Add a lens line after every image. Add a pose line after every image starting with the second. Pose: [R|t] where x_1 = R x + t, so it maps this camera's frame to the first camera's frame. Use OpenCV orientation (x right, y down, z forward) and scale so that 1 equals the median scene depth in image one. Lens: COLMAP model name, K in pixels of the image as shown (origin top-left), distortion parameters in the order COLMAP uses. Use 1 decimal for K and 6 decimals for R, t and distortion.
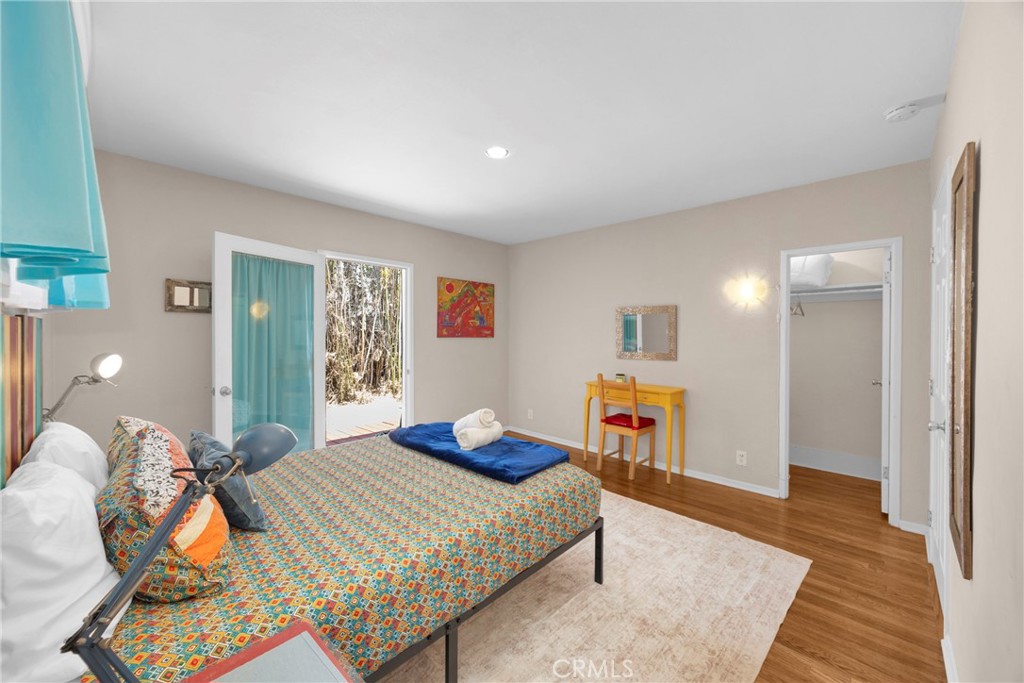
lens RADIAL K [[393.6, 0, 510.1], [0, 393.6, 337.1], [0, 0, 1]] dist [0.008460, -0.000080]
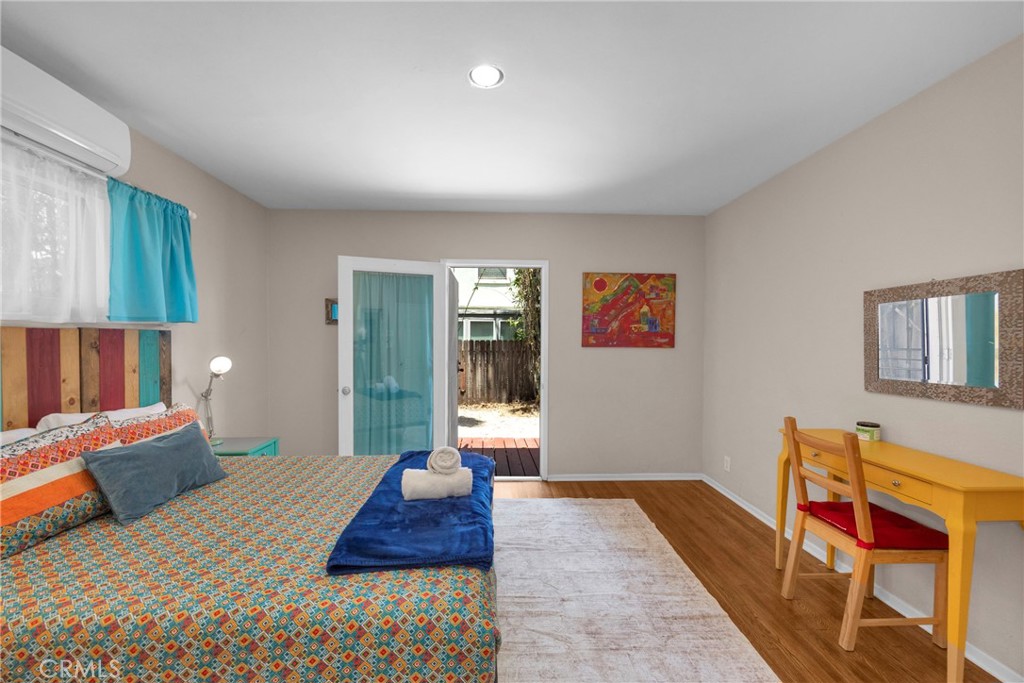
lens RADIAL K [[396.0, 0, 506.8], [0, 396.0, 341.0], [0, 0, 1]] dist [-0.005309, -0.000098]
pose [[0.723740, -0.002841, -0.690067, 0.284183], [-0.008690, 0.999875, -0.013231, 0.001053], [0.690018, 0.015572, 0.723625, 0.314221]]
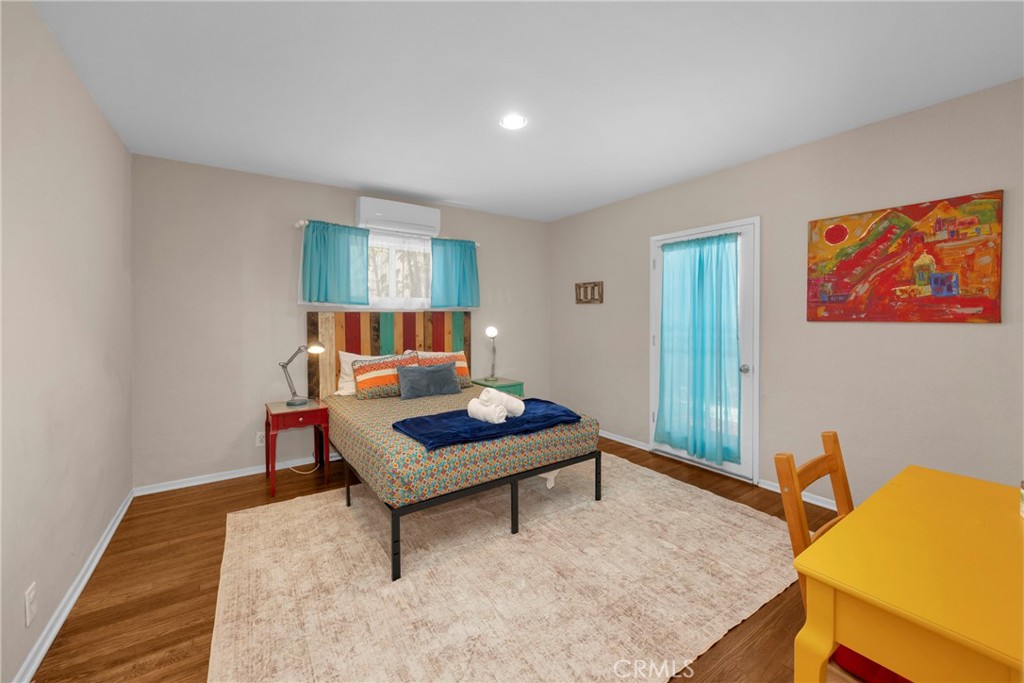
lens RADIAL K [[399.8, 0, 512.6], [0, 399.8, 318.7], [0, 0, 1]] dist [-0.014556, -0.000083]
pose [[-0.194031, -0.004176, -0.980987, 0.534729], [-0.008378, 0.999962, -0.002599, 0.002192], [0.980960, 0.007715, -0.194058, 0.708597]]
